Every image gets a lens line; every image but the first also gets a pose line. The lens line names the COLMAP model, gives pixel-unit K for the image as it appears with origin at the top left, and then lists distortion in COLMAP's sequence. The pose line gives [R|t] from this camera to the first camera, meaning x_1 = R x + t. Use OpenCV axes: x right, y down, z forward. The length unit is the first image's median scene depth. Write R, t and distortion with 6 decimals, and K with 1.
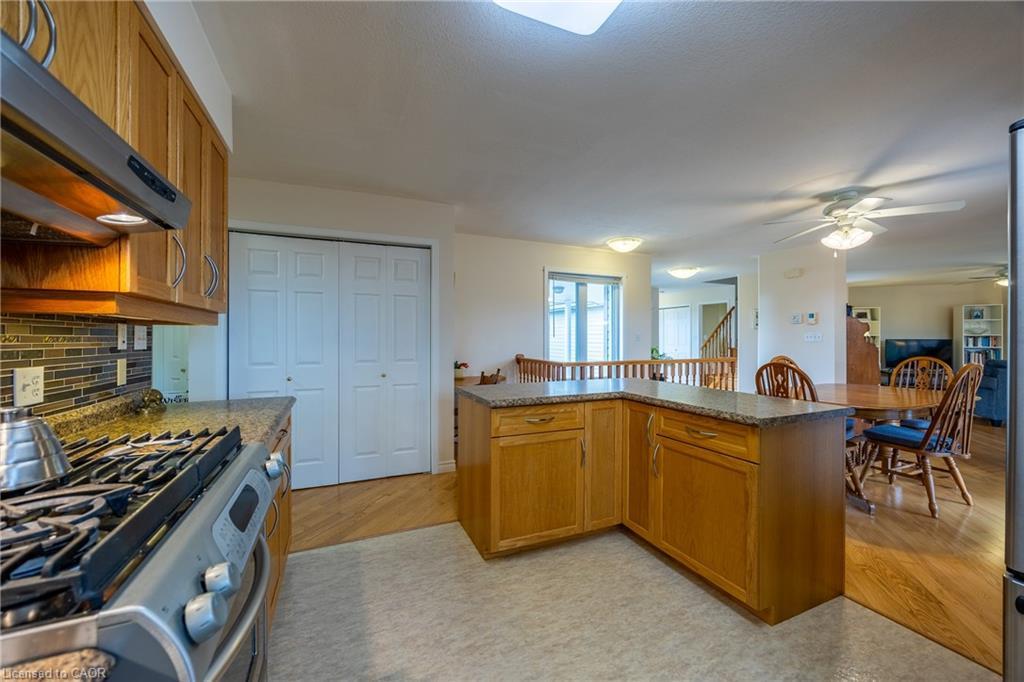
lens RADIAL K [[392.3, 0, 512.4], [0, 392.3, 336.9], [0, 0, 1]] dist [-0.002803, 0.000304]
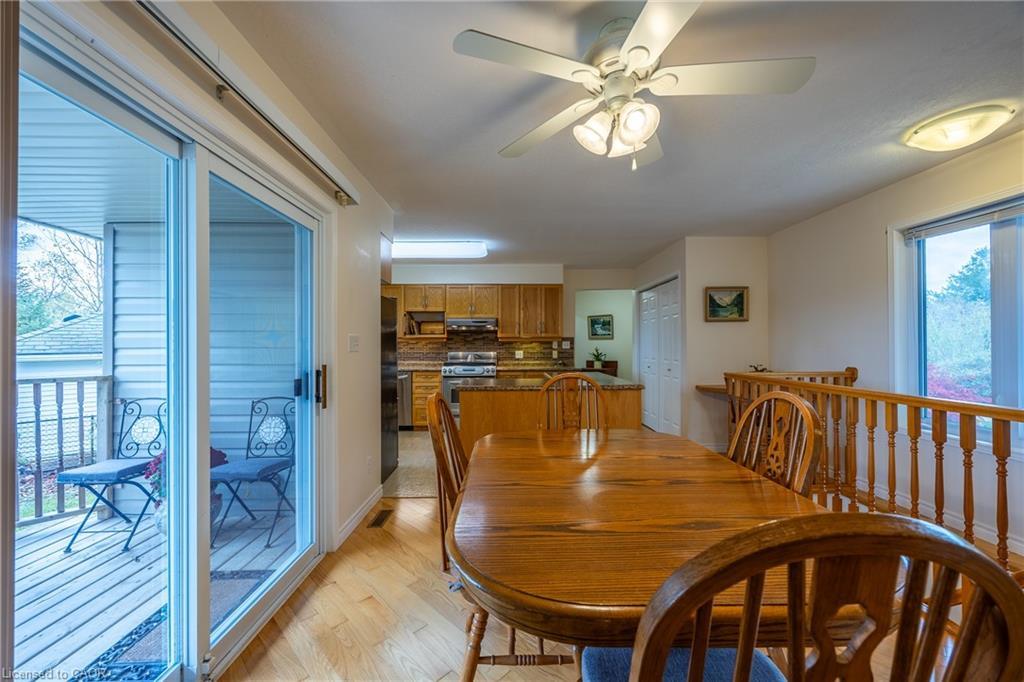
lens RADIAL K [[392.3, 0, 514.5], [0, 392.3, 344.3], [0, 0, 1]] dist [-0.002803, 0.000304]
pose [[-0.394562, -0.001731, -0.918868, 2.485215], [0.008558, 0.999948, -0.005559, 0.013298], [0.918829, -0.010057, -0.394527, 2.087877]]
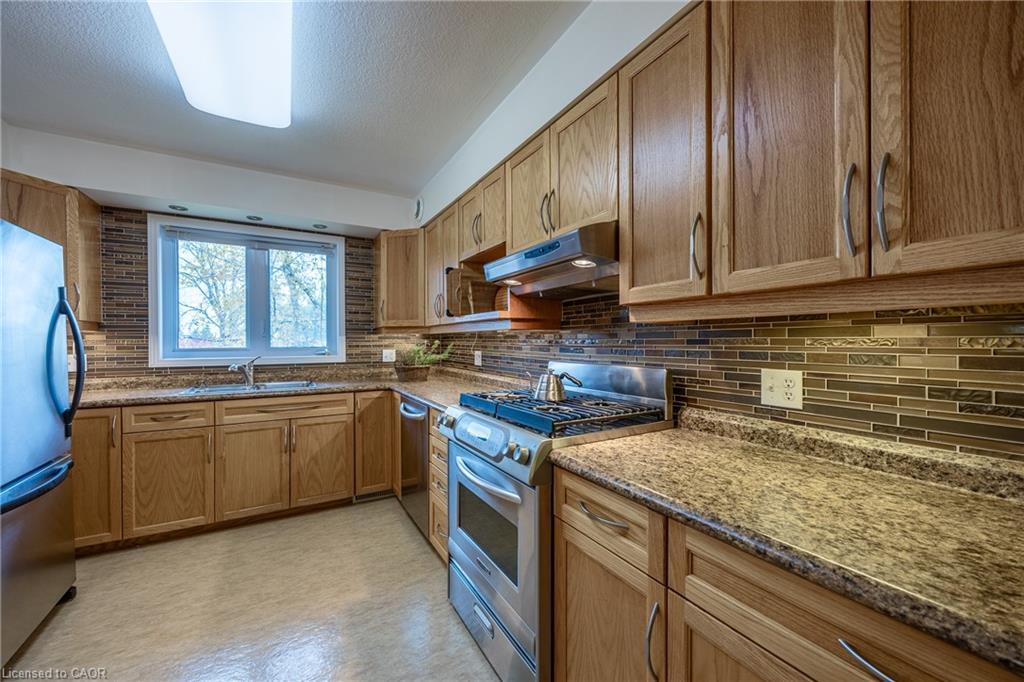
lens RADIAL K [[392.3, 0, 507.1], [0, 392.3, 342.7], [0, 0, 1]] dist [-0.002803, 0.000304]
pose [[-0.994748, 0.004627, -0.102249, -0.297516], [0.004814, 0.999987, -0.001583, 0.004331], [0.102240, -0.002067, -0.994758, 1.350046]]
